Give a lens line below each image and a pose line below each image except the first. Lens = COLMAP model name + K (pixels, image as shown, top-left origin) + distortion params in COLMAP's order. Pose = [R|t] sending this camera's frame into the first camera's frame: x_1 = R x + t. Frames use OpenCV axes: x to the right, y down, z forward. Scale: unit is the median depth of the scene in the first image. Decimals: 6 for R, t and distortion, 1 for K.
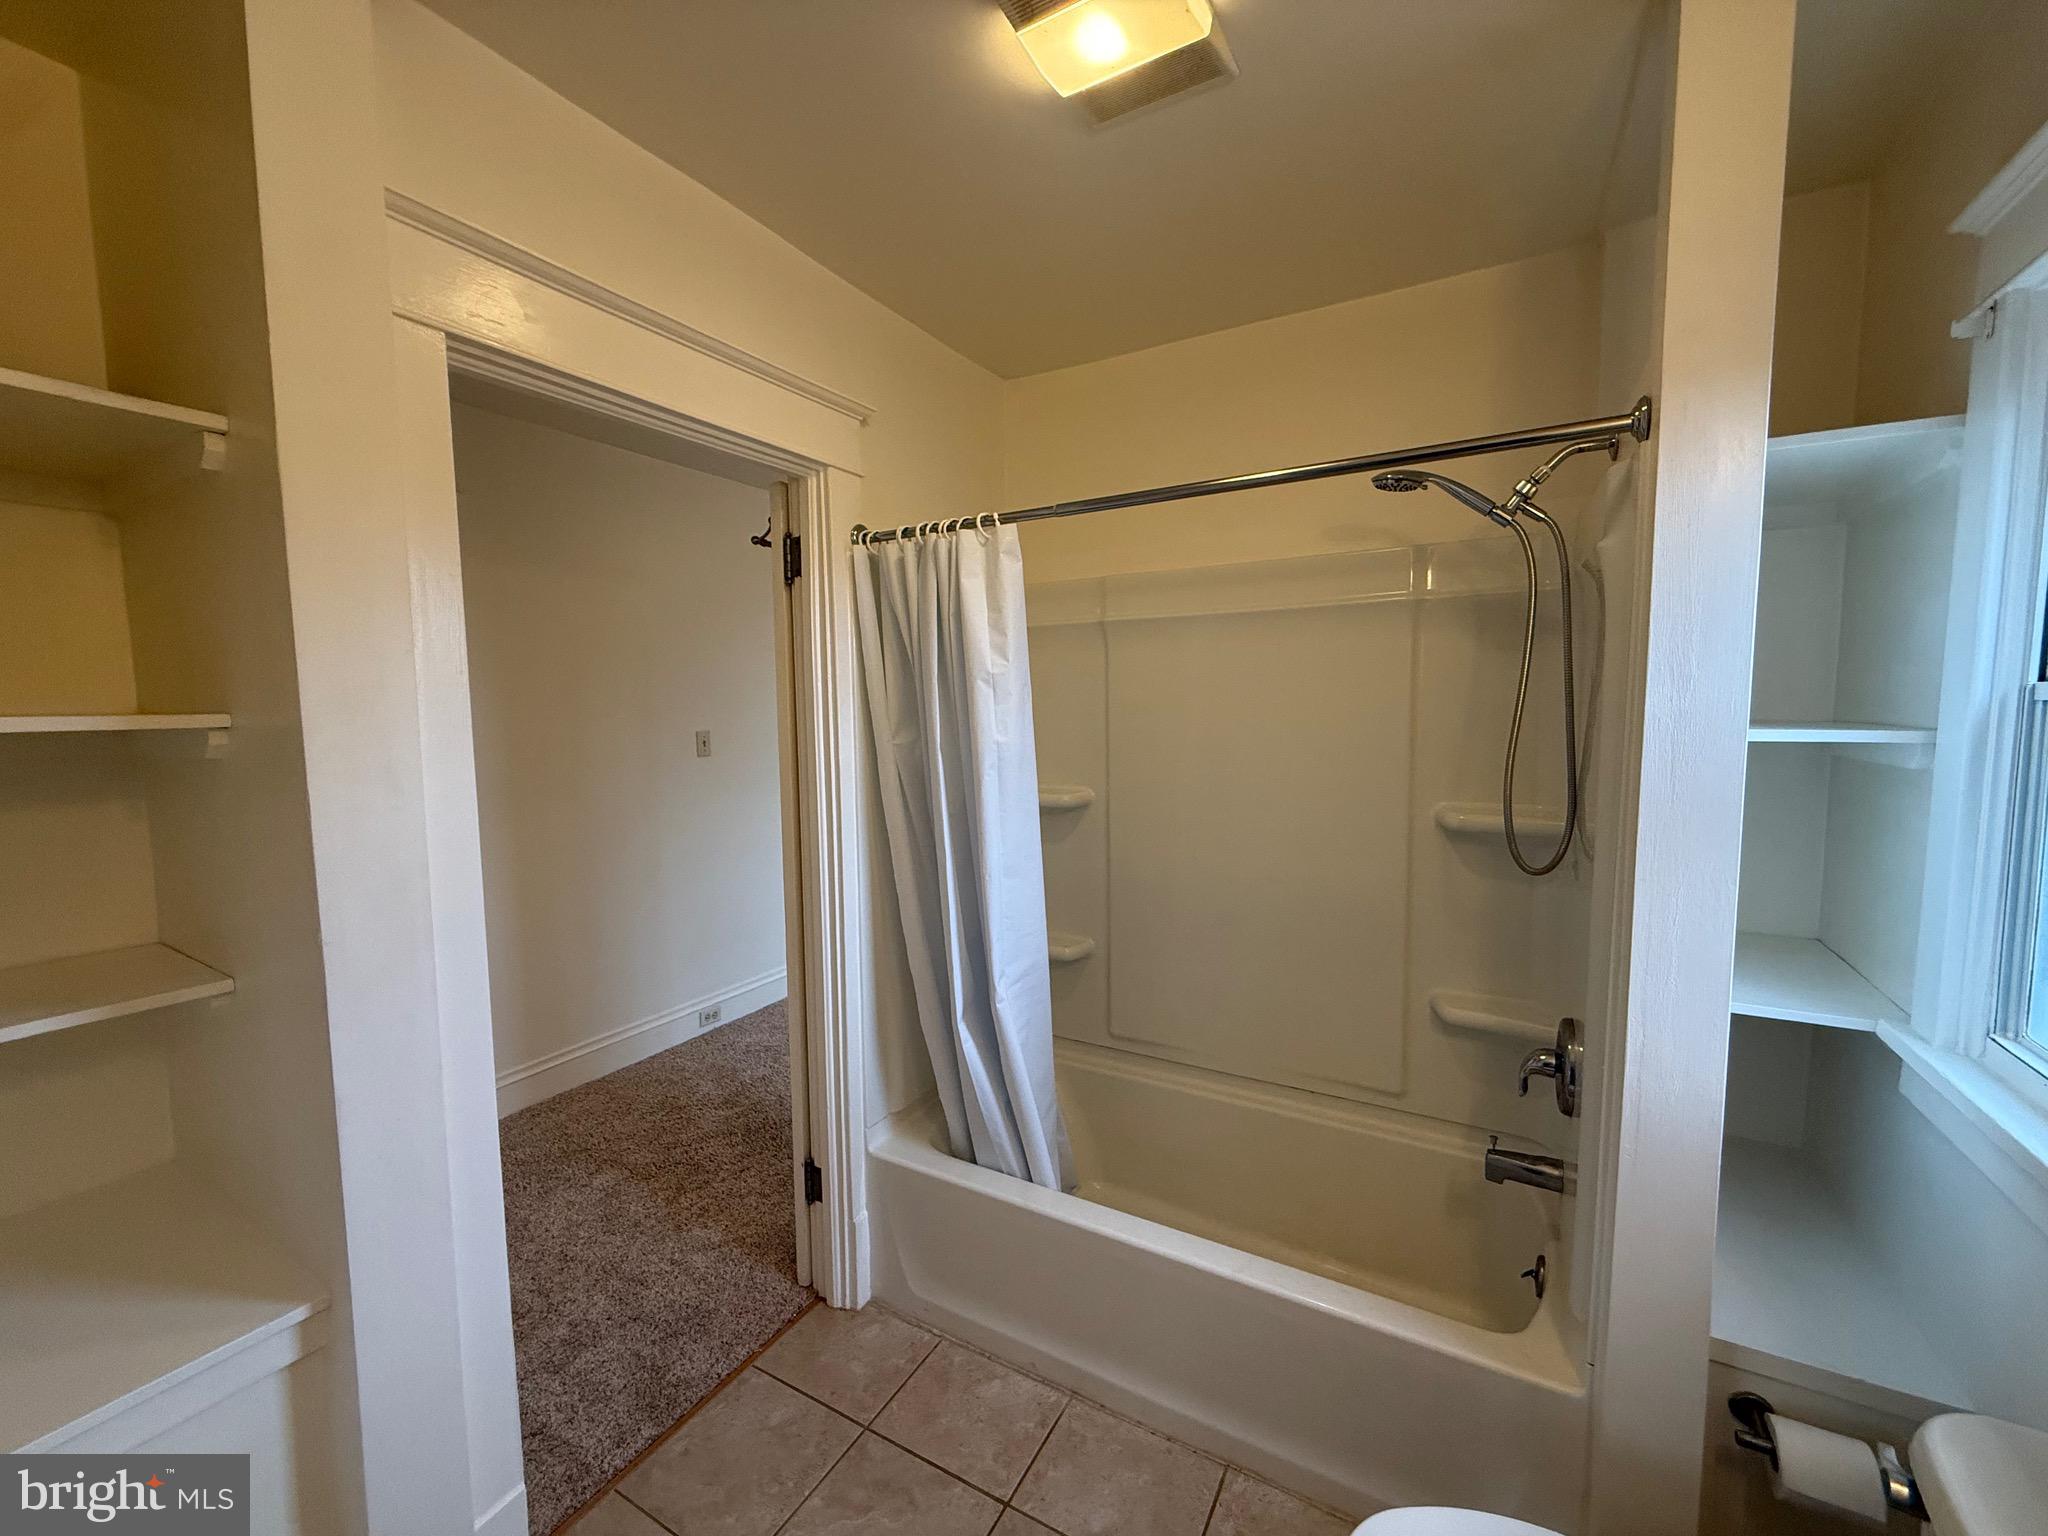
lens RADIAL K [[811.8, 0, 1026.6], [0, 811.8, 766.1], [0, 0, 1]] dist [-0.001998, 0.000441]
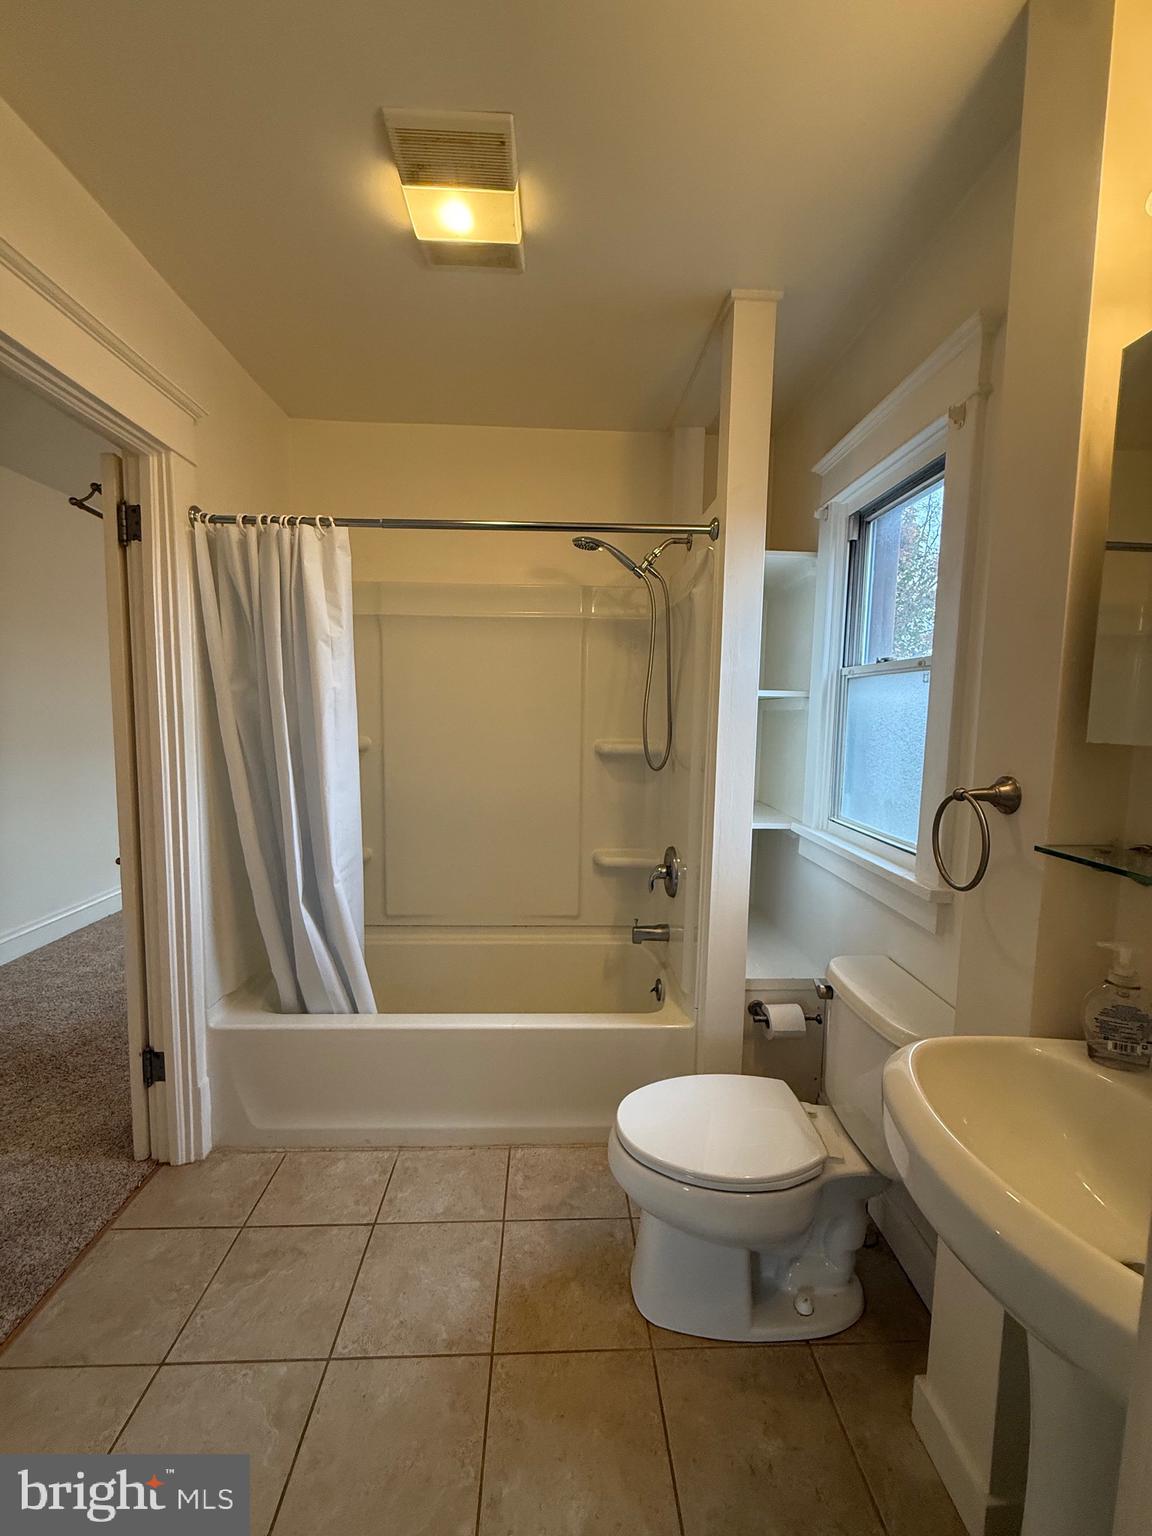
lens RADIAL K [[608.8, 0, 575.6], [0, 608.8, 761.2], [0, 0, 1]] dist [-0.001998, 0.000441]
pose [[0.849005, -0.018681, 0.528055, -0.226258], [0.014014, 0.999819, 0.012840, 0.082208], [-0.528199, -0.003501, 0.849113, -0.066795]]
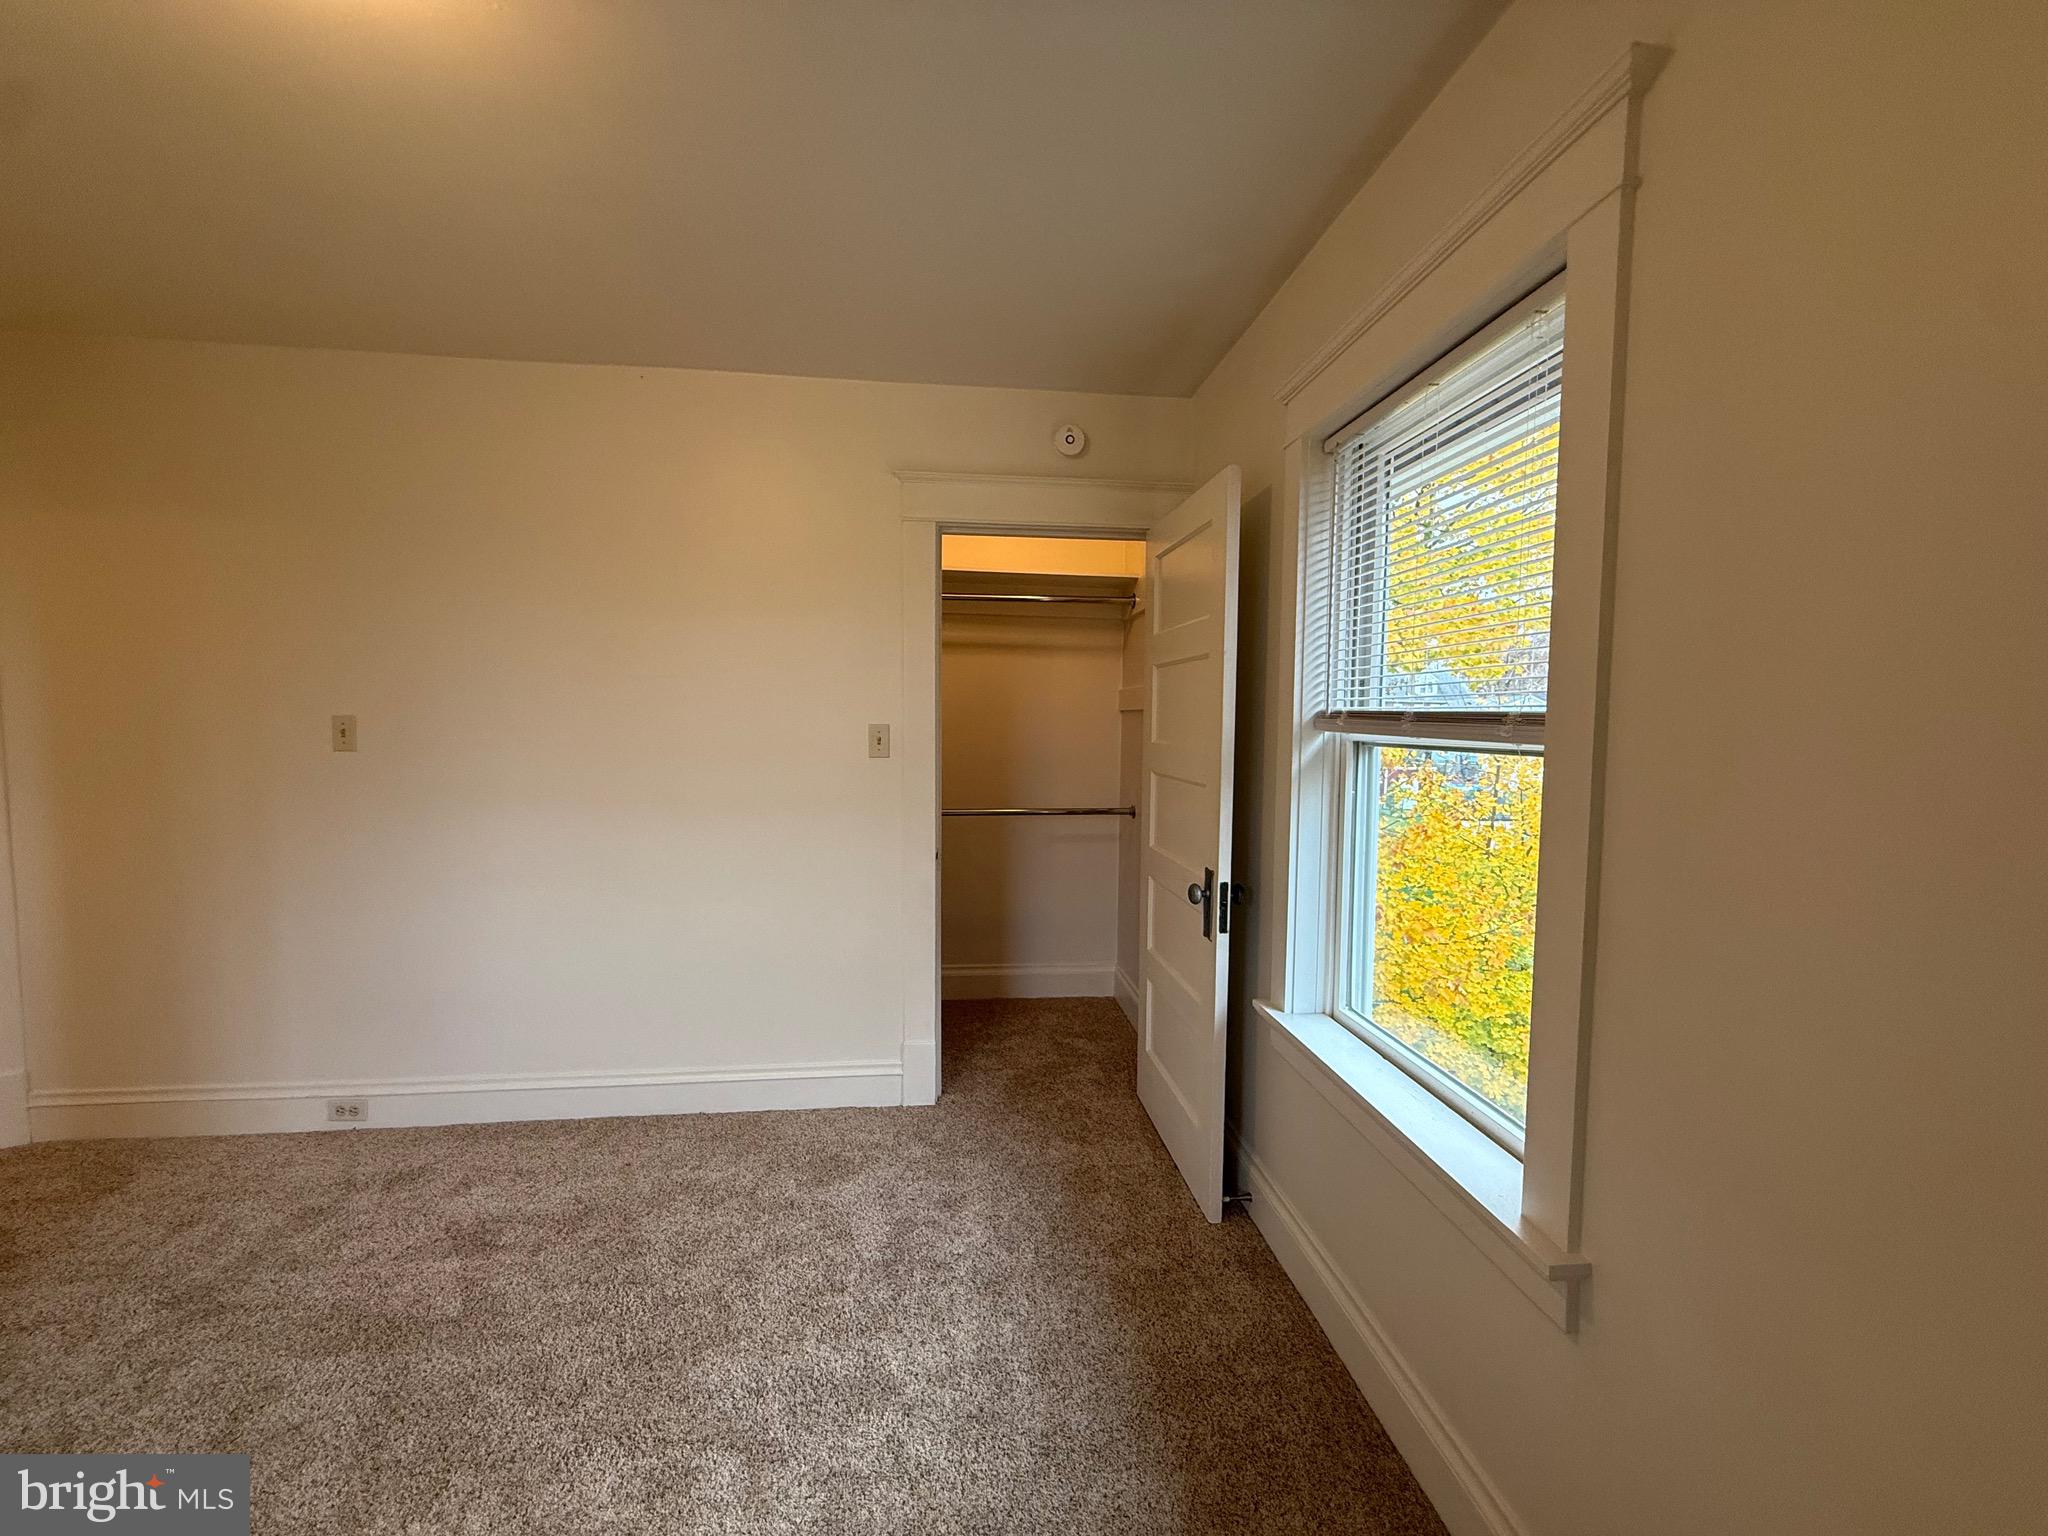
lens RADIAL K [[811.8, 0, 1026.2], [0, 811.8, 770.2], [0, 0, 1]] dist [-0.001998, 0.000441]
pose [[0.588380, 0.069316, -0.805608, 0.541231], [-0.080263, 0.996405, 0.027113, -0.063358], [0.804591, 0.048708, 0.591828, 1.073749]]
